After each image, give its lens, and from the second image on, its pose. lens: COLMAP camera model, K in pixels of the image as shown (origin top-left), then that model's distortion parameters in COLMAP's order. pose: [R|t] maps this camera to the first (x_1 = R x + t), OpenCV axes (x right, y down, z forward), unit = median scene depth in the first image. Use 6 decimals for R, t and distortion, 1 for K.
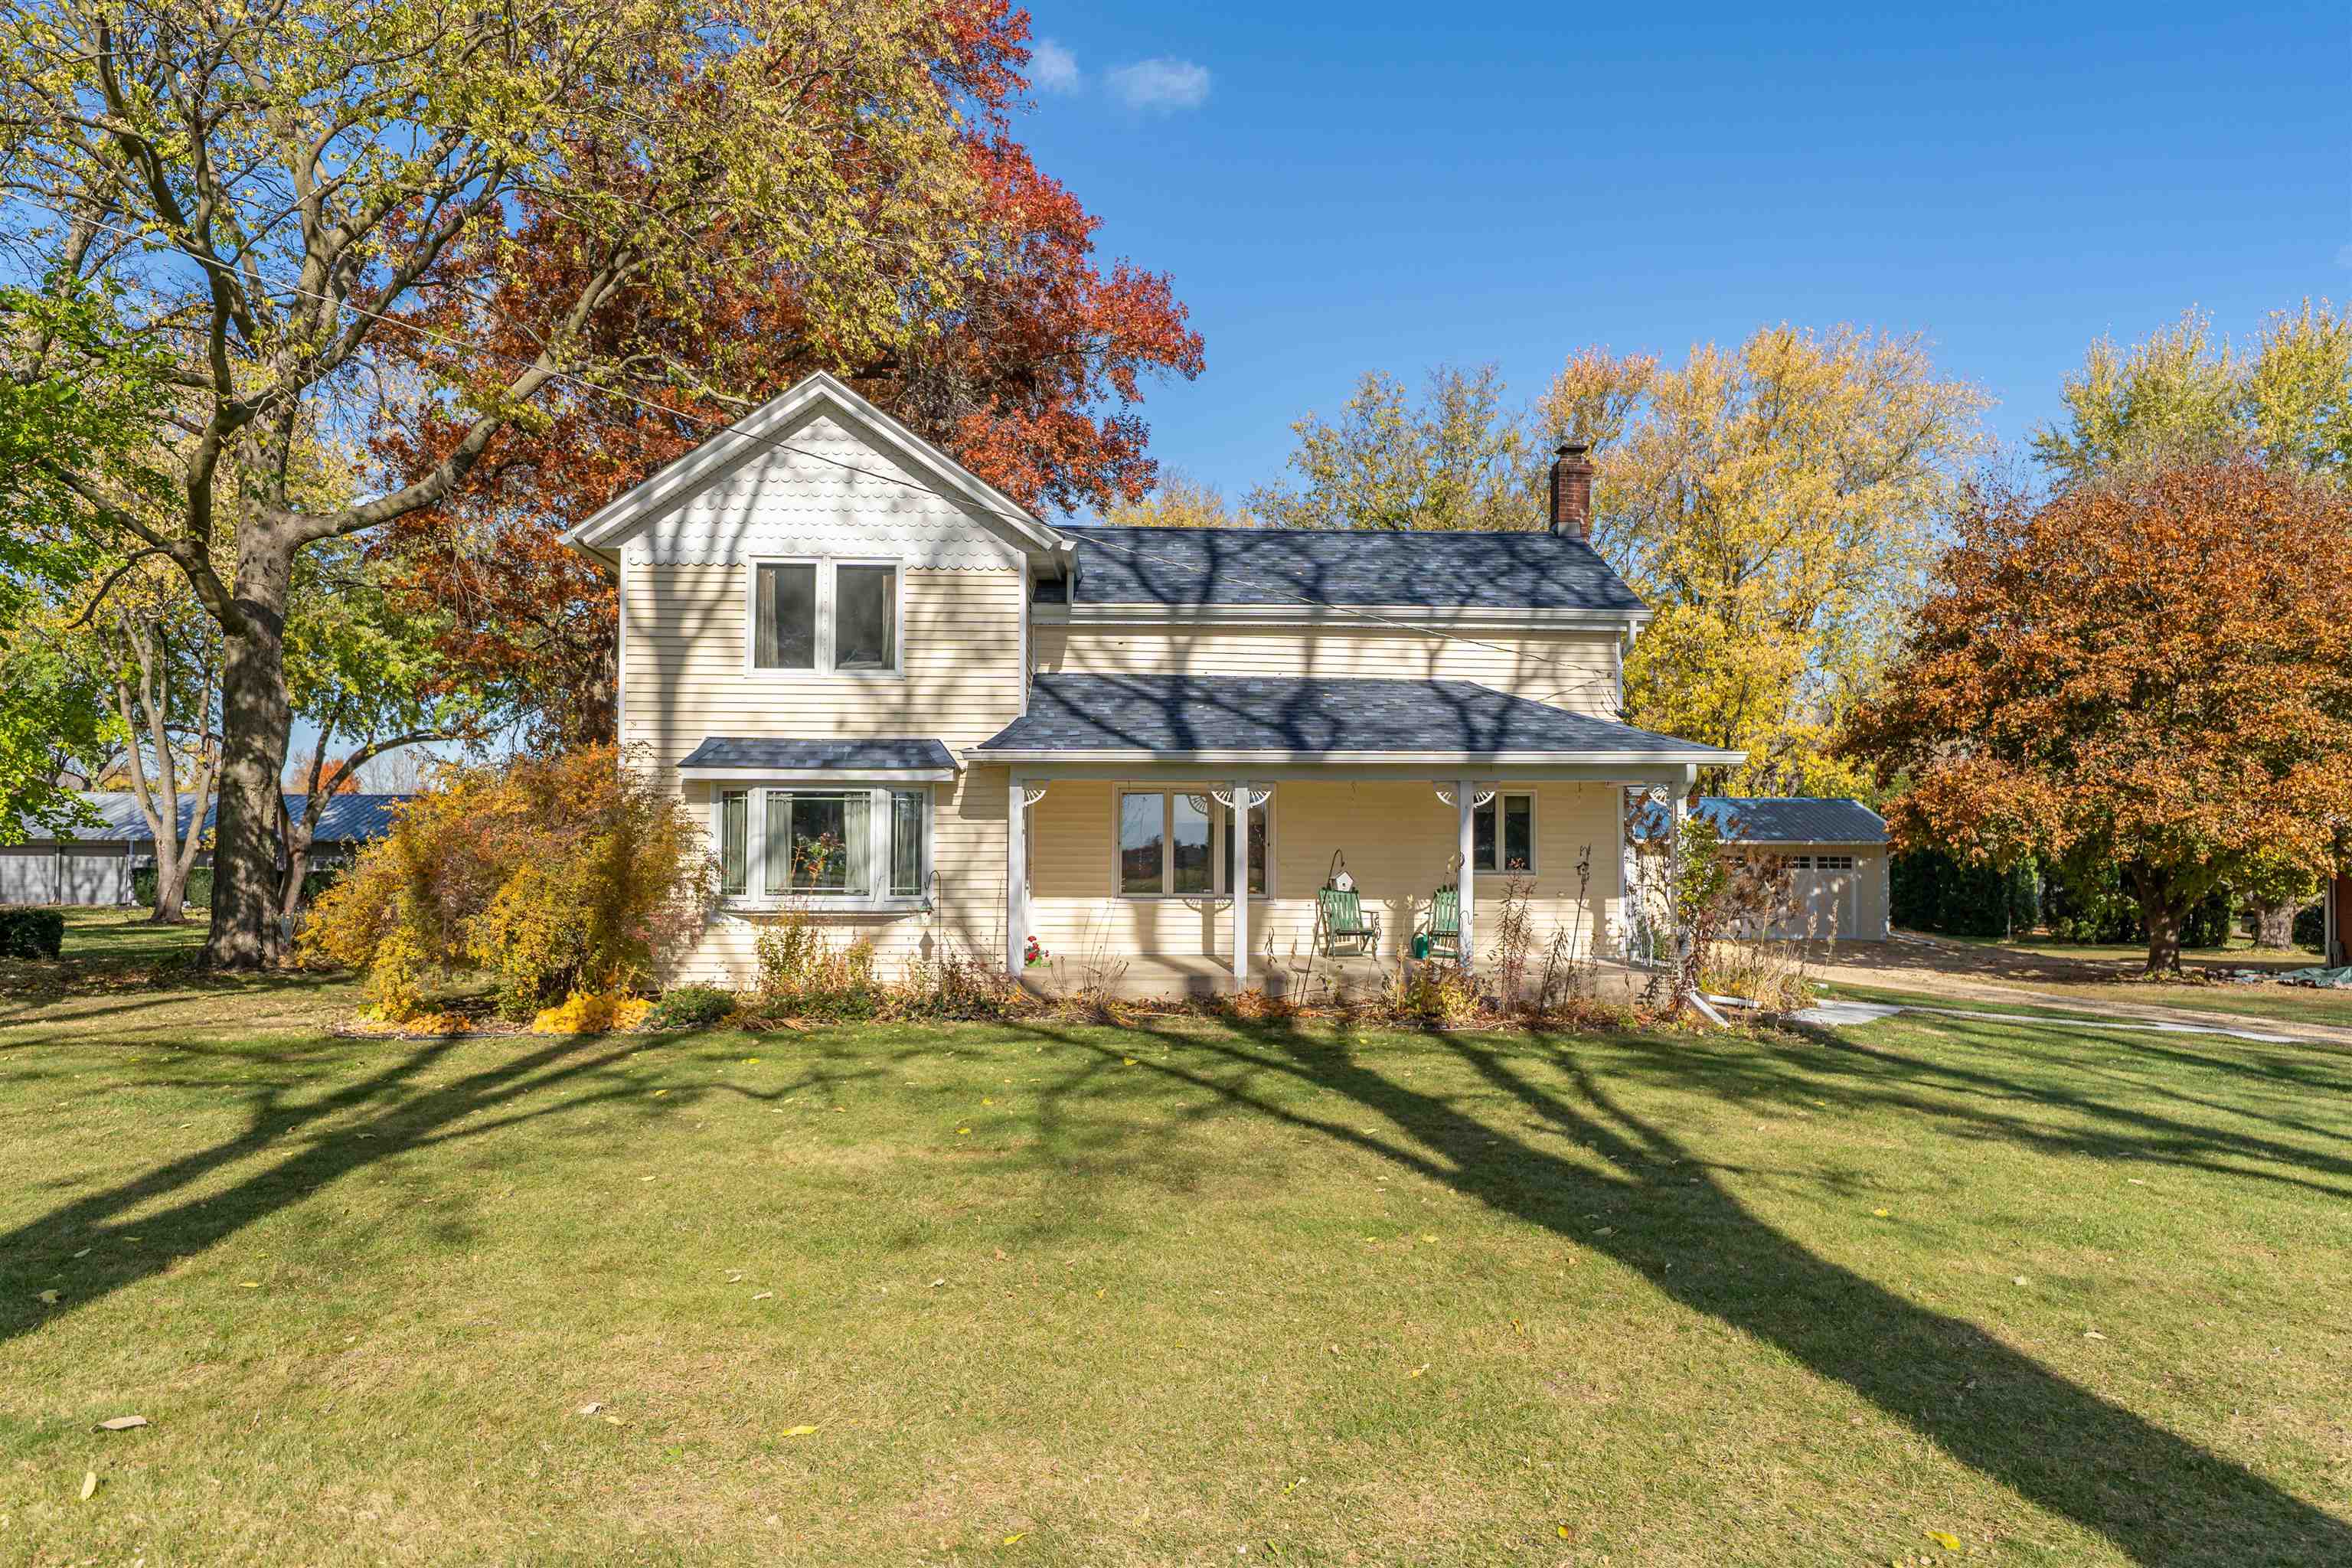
lens RADIAL K [[1588.7, 0, 1176.0], [0, 1588.7, 784.0], [0, 0, 1]] dist [-0.000938, -0.002603]
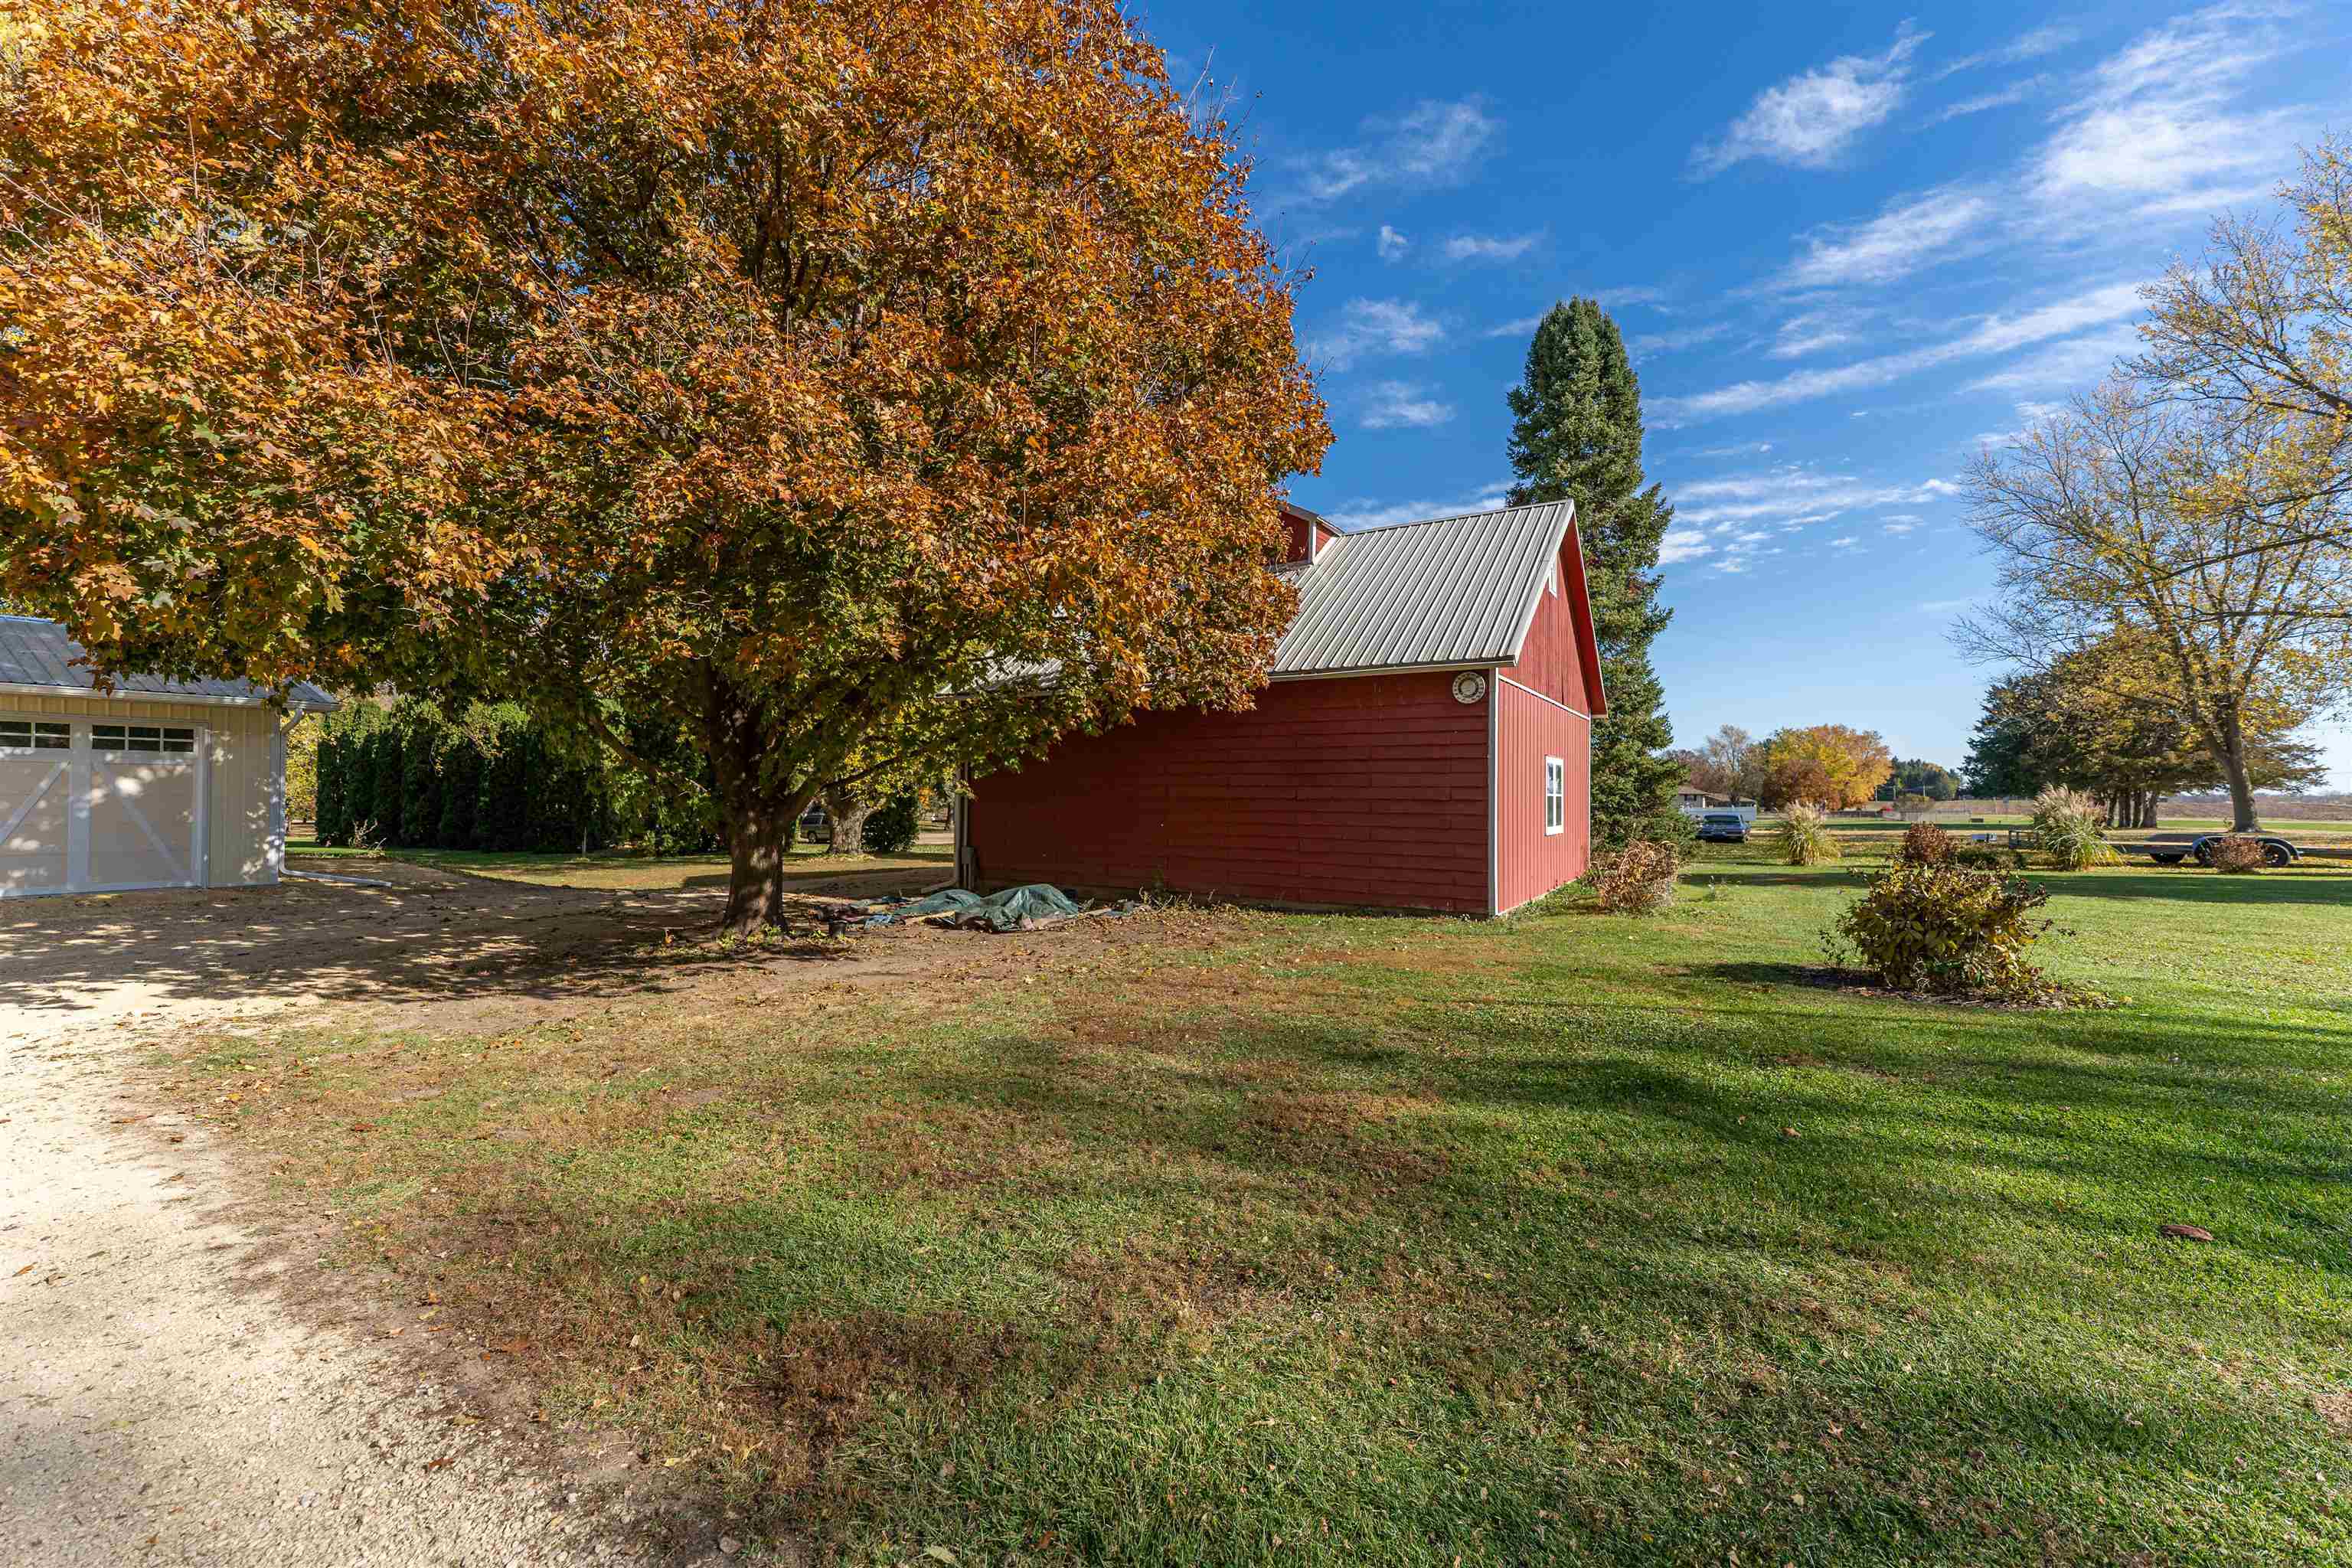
lens RADIAL K [[935.2, 0, 1186.6], [0, 935.2, 702.5], [0, 0, 1]] dist [-0.000789, 0.000131]
pose [[0.546255, 0.076794, 0.834091, 1.025937], [-0.032524, 0.996982, -0.070491, 0.146175], [-0.836988, 0.011378, 0.547104, 1.663127]]
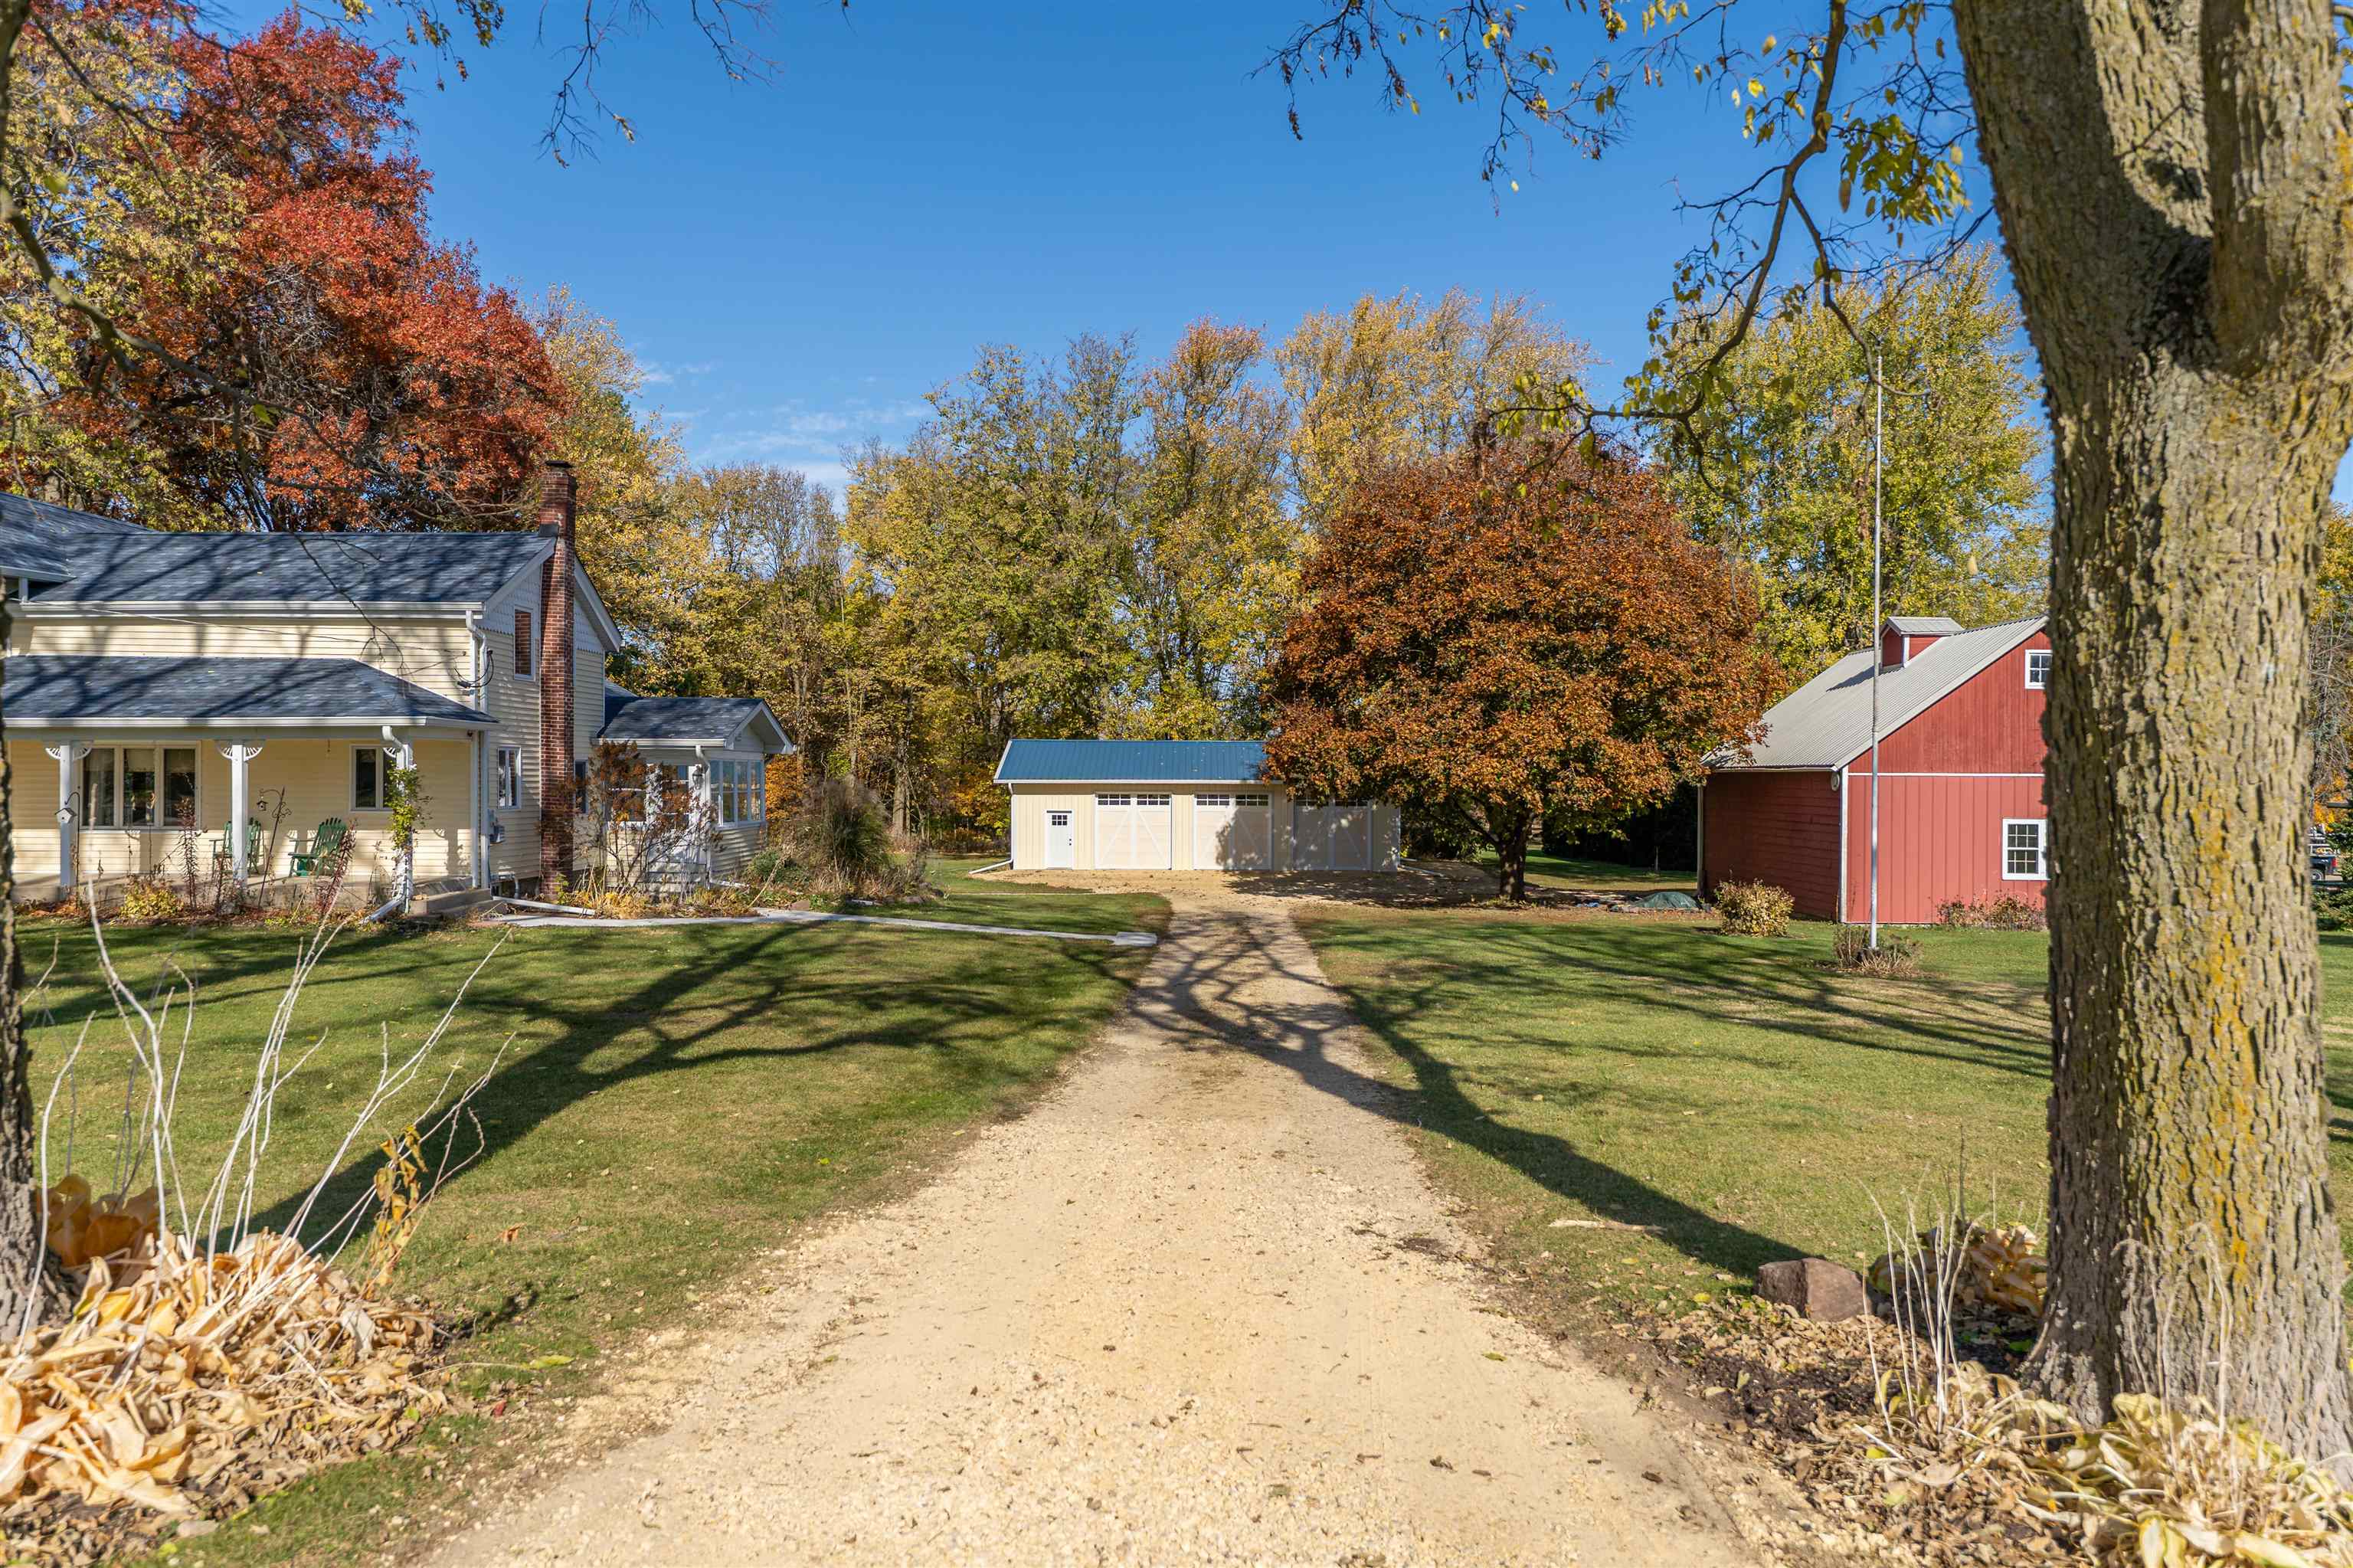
lens RADIAL K [[1589.4, 0, 1176.5], [0, 1589.4, 784.0], [0, 0, 1]] dist [-0.000938, -0.002603]
pose [[0.998940, -0.002080, -0.045983, 1.024368], [0.003936, 0.999180, 0.040305, -0.014633], [0.045861, -0.040443, 0.998129, -0.270875]]
